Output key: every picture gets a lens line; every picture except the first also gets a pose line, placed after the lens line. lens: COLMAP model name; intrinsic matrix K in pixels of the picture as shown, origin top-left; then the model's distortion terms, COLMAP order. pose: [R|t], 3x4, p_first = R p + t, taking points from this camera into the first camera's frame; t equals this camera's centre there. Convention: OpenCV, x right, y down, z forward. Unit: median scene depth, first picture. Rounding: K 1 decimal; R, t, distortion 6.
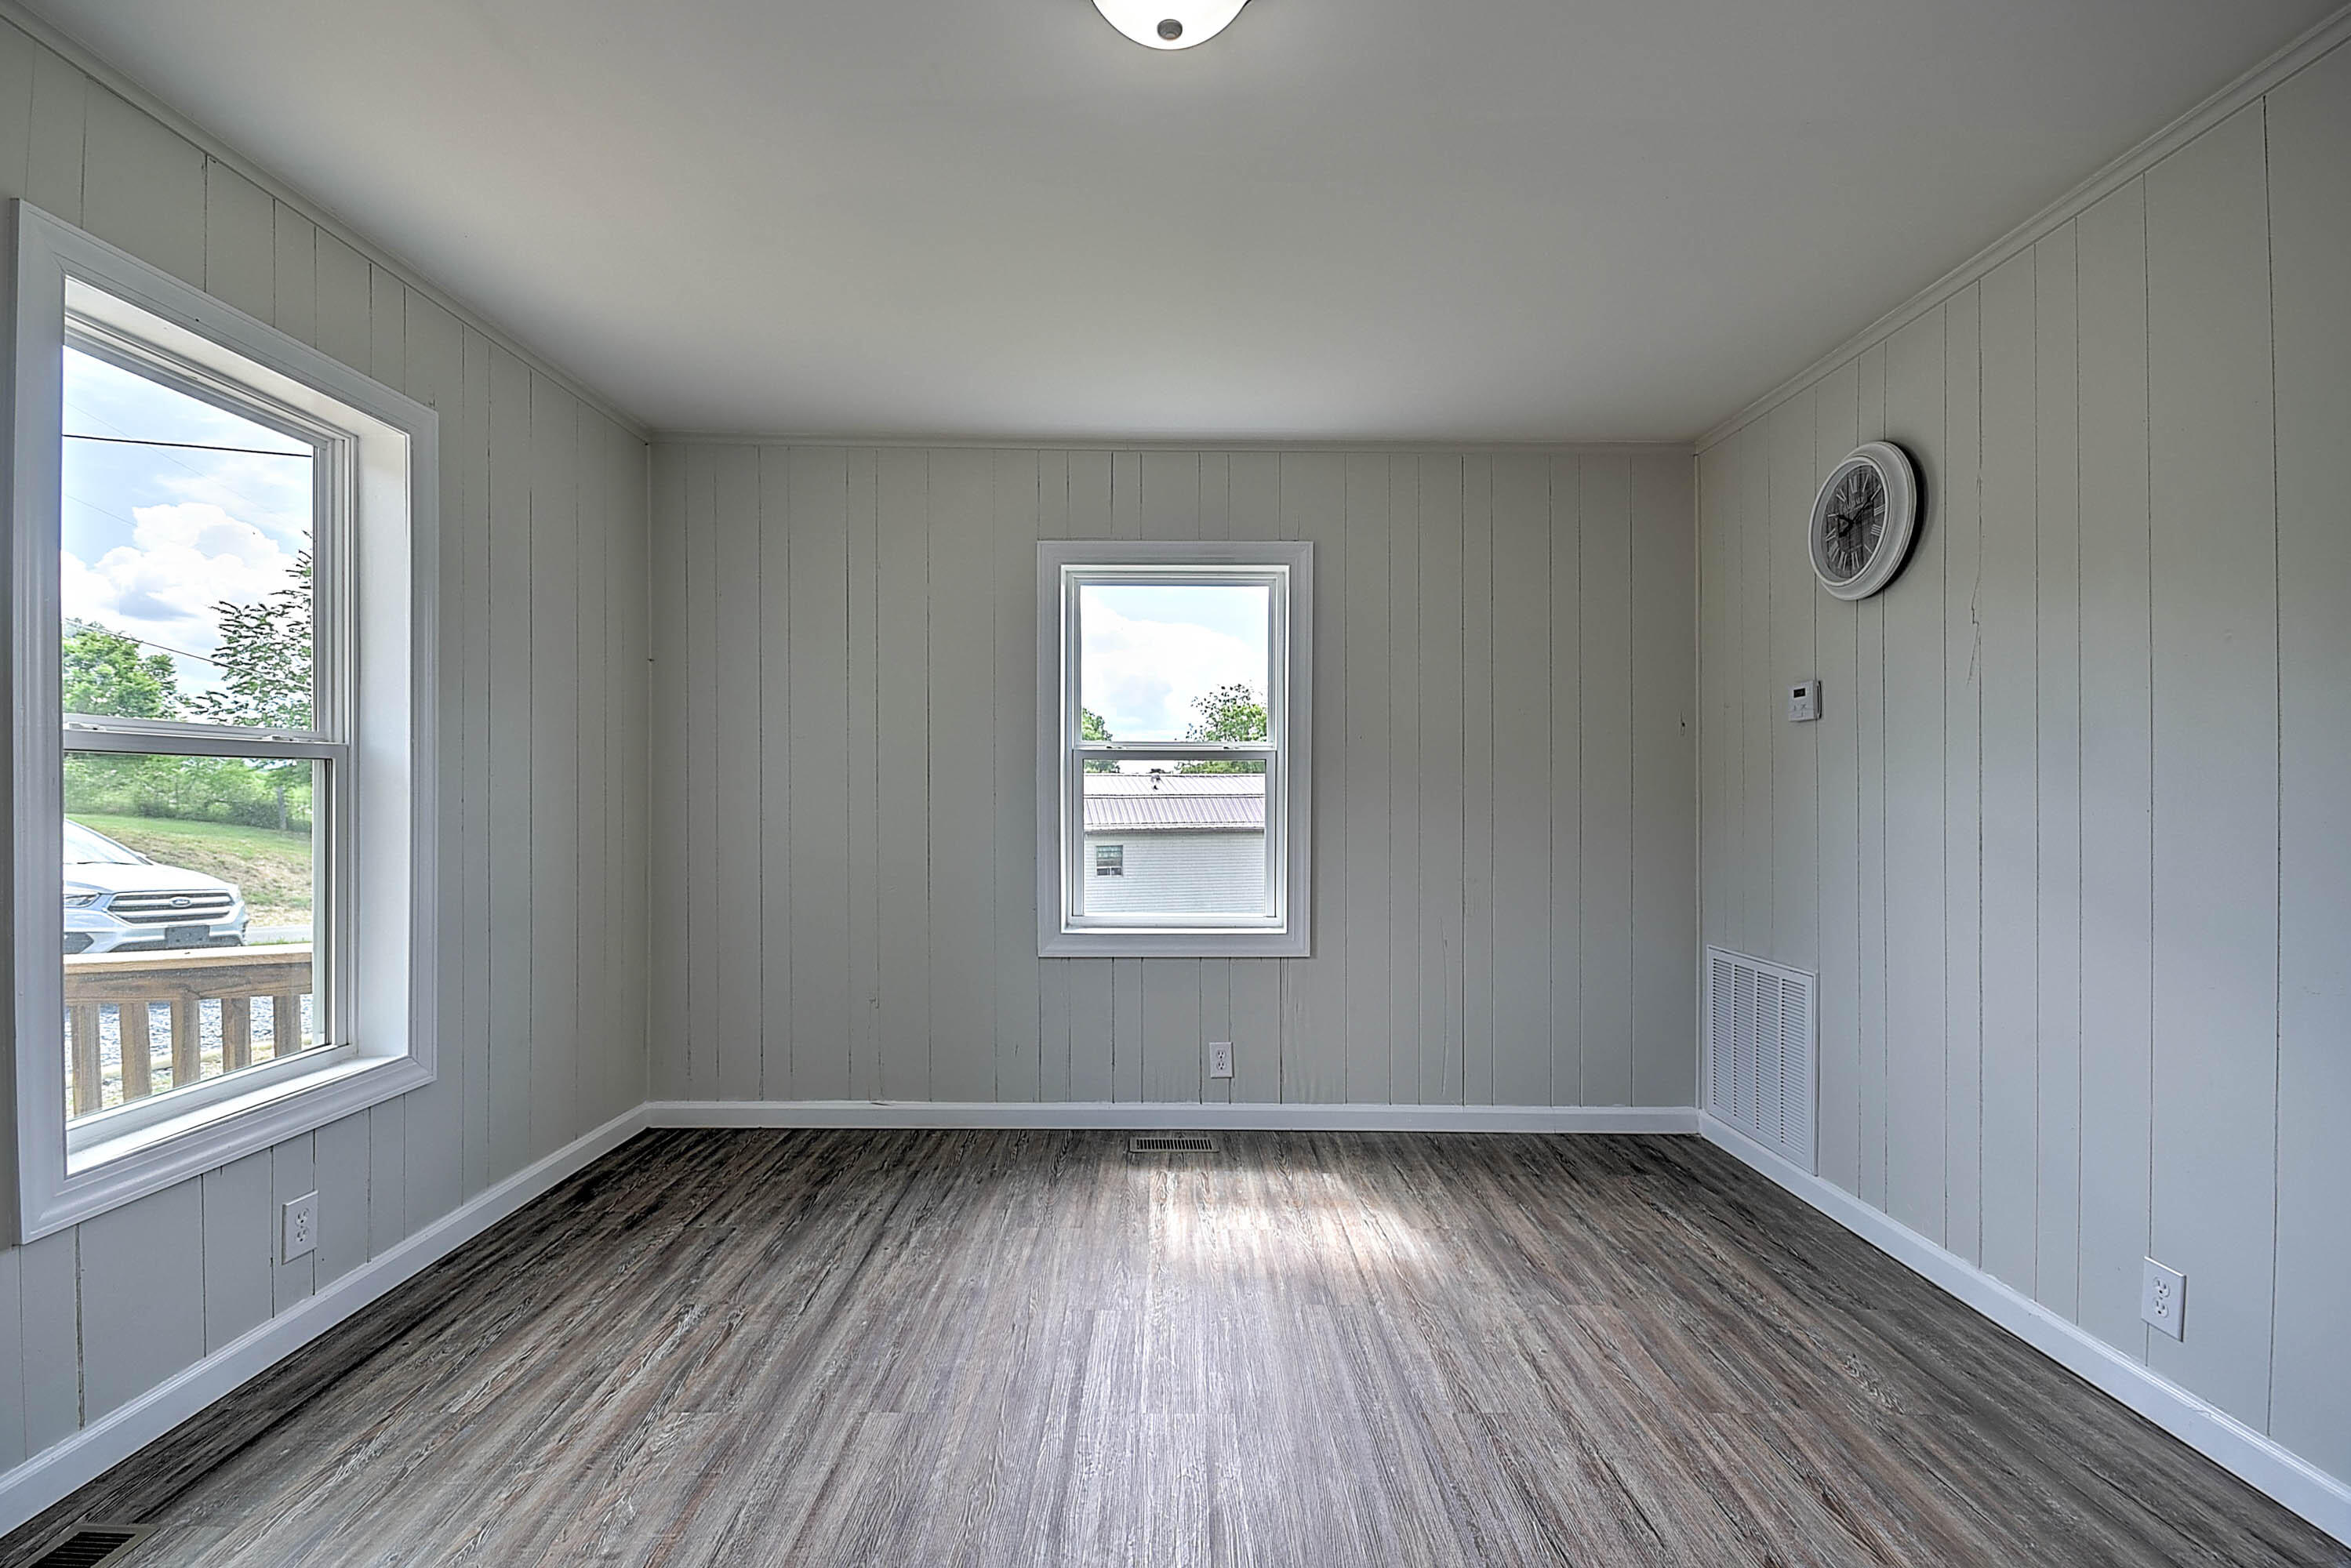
lens RADIAL K [[1016.9, 0, 1172.9], [0, 1016.9, 793.8], [0, 0, 1]] dist [0.028255, -0.018419]
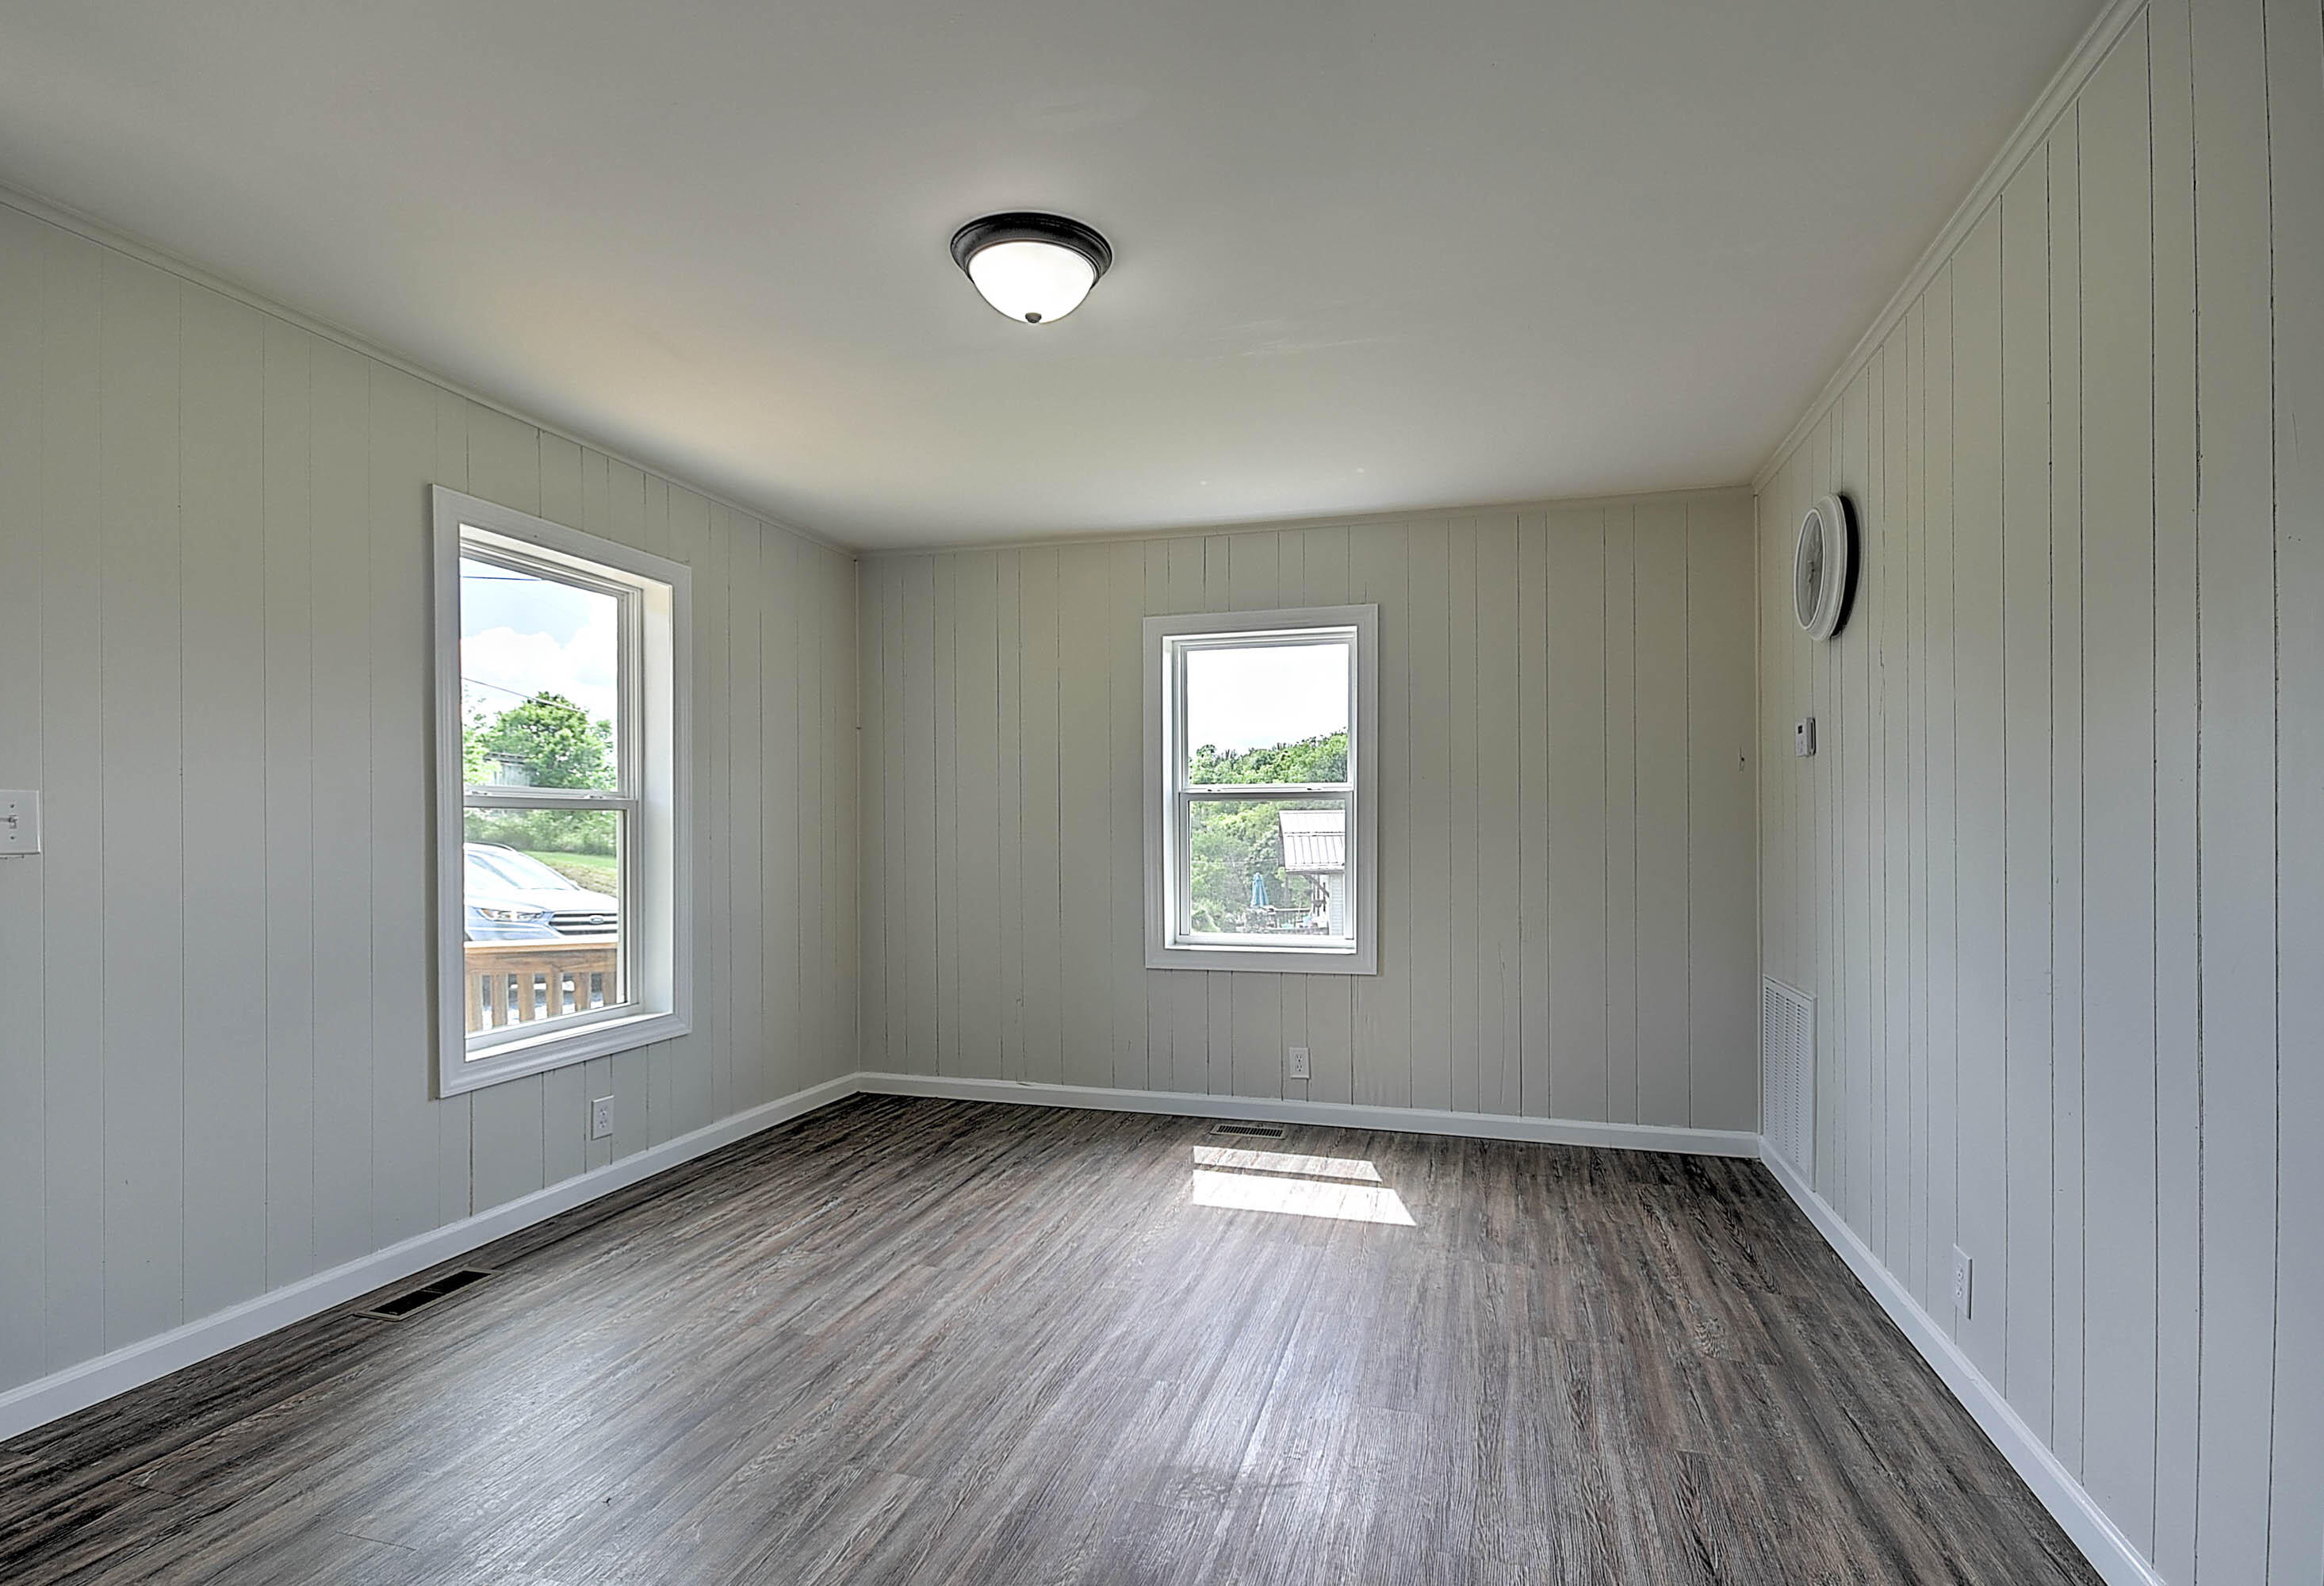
lens RADIAL K [[1060.0, 0, 1205.1], [0, 1060.0, 831.9], [0, 0, 1]] dist [0.013435, -0.012315]
pose [[0.964537, -0.005918, -0.263882, 0.333123], [0.006097, 0.999981, -0.000140, 0.002395], [0.263878, -0.001474, 0.964555, -0.220120]]
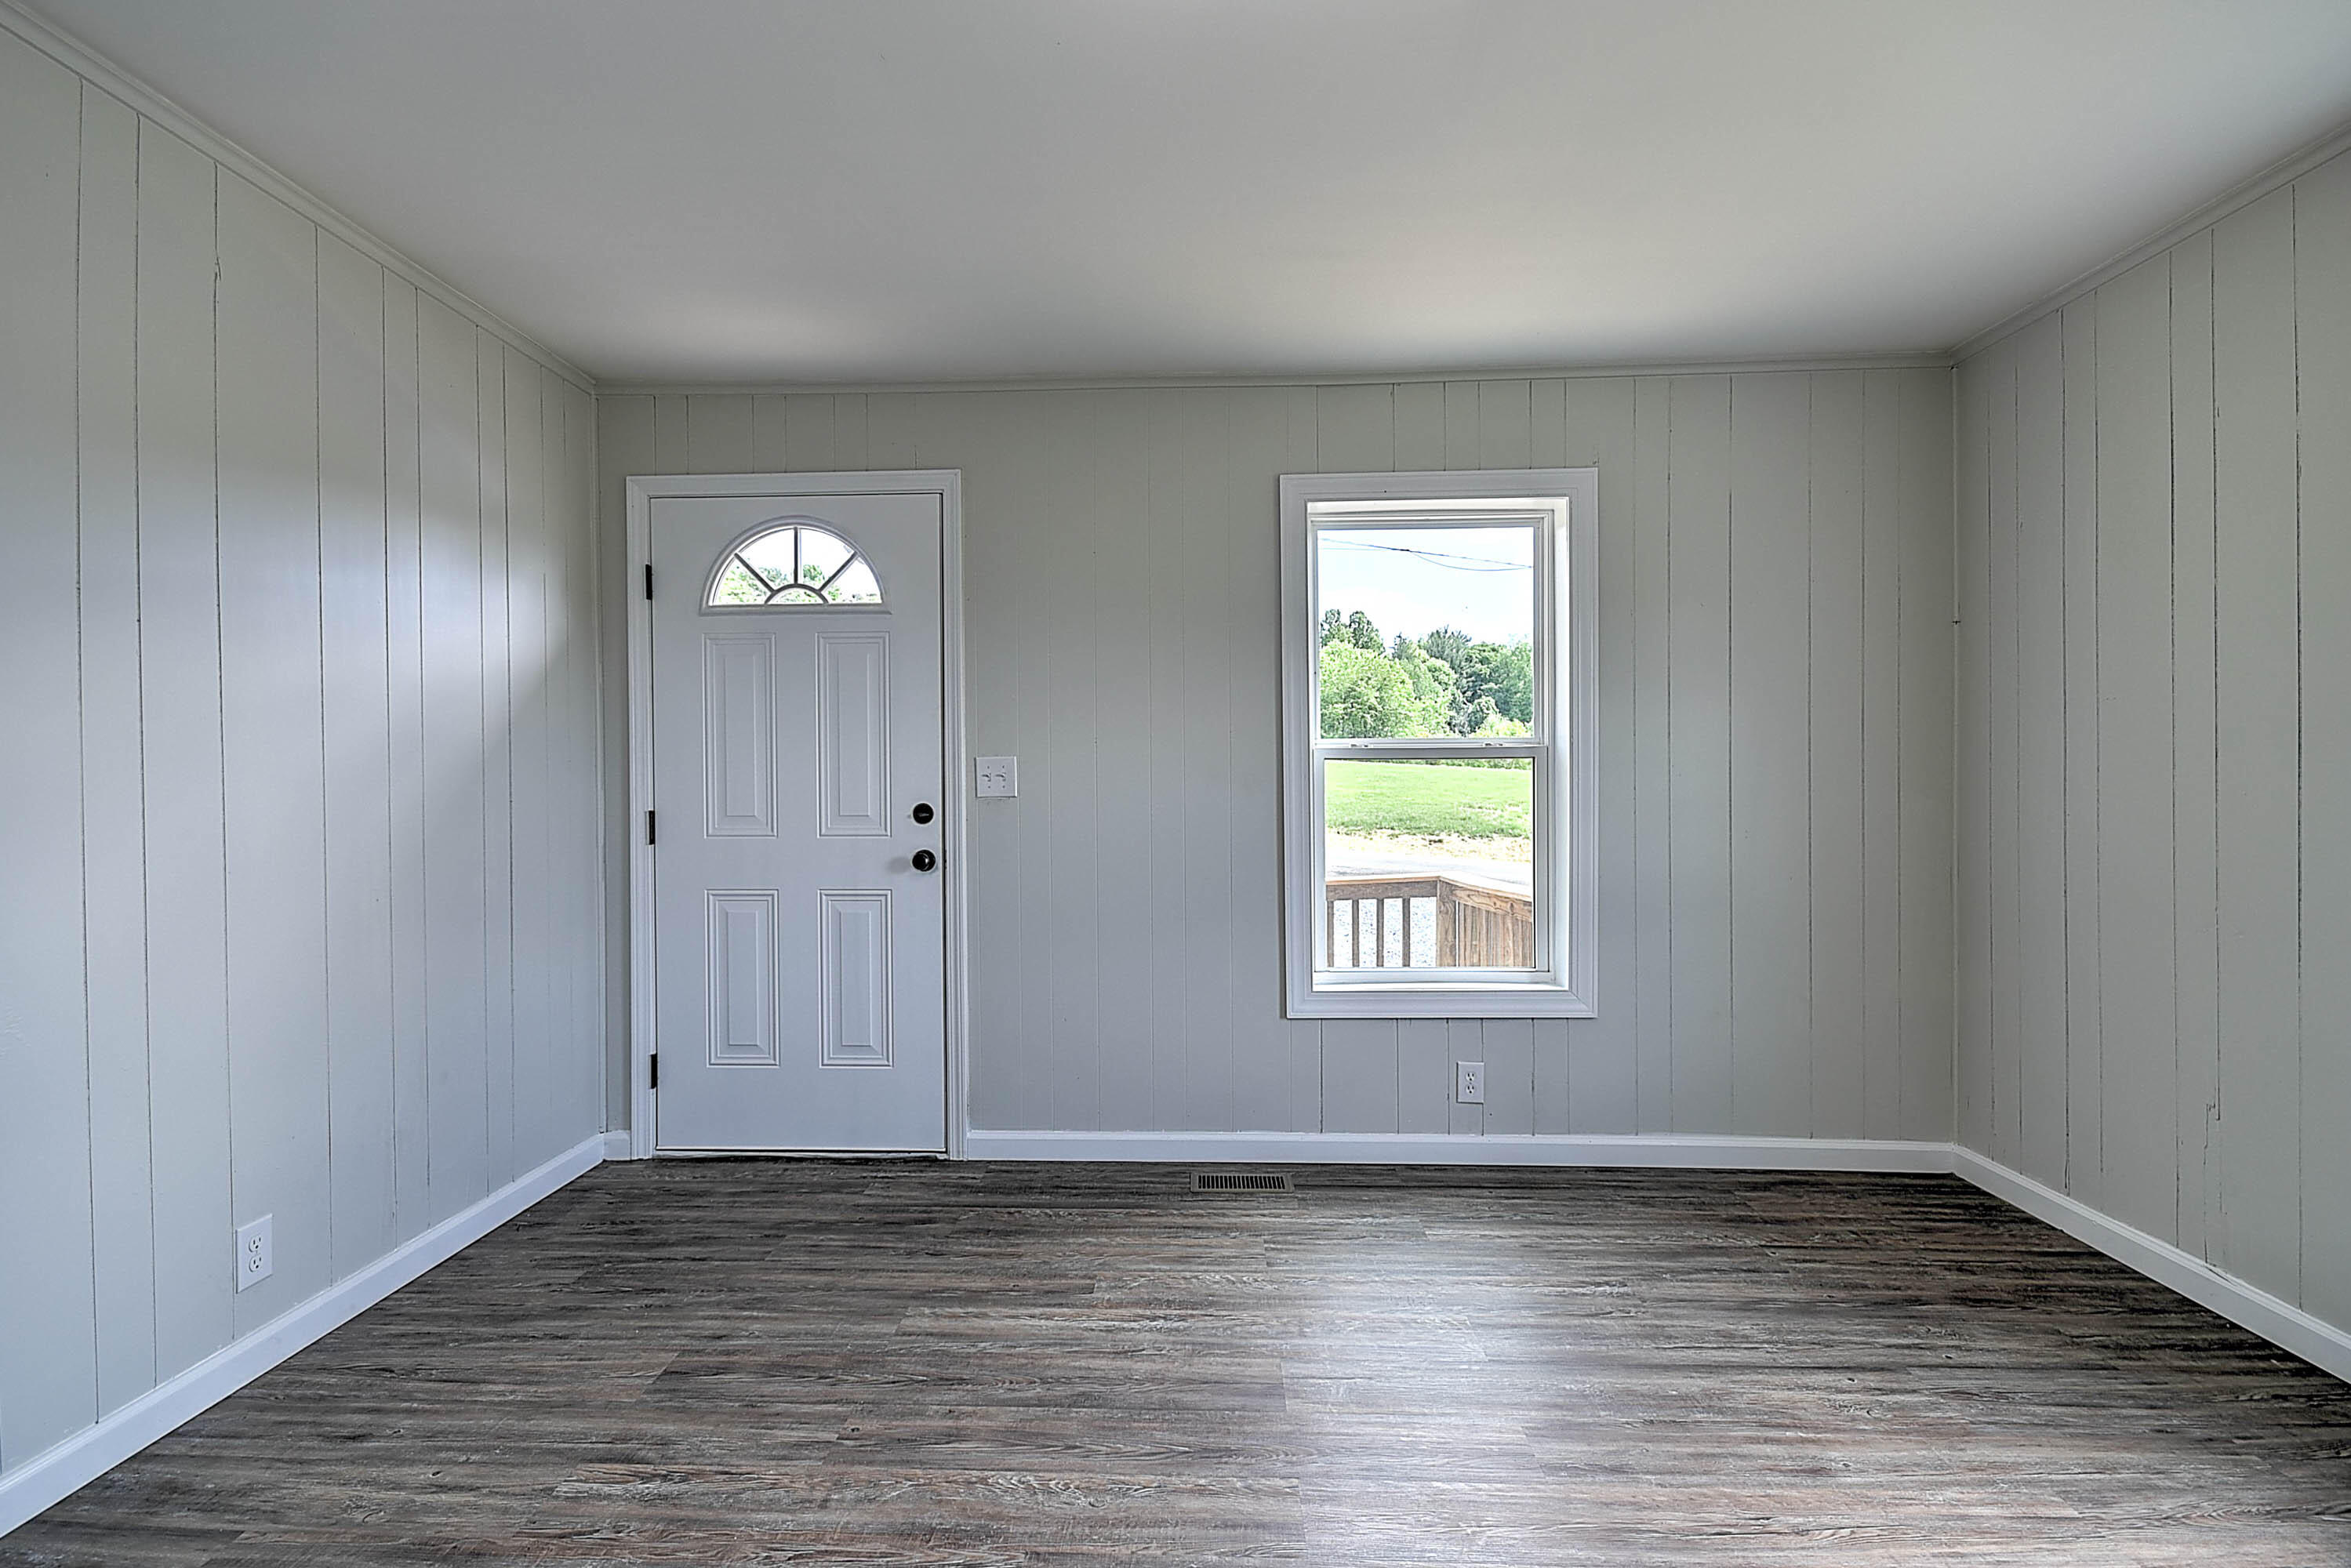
lens RADIAL K [[1016.9, 0, 1172.9], [0, 1016.9, 793.8], [0, 0, 1]] dist [0.028255, -0.018419]
pose [[-0.044579, 0.003105, -0.999001, 0.465947], [0.004891, 0.999984, 0.002890, 0.006701], [0.998994, -0.004758, -0.044593, 0.498736]]
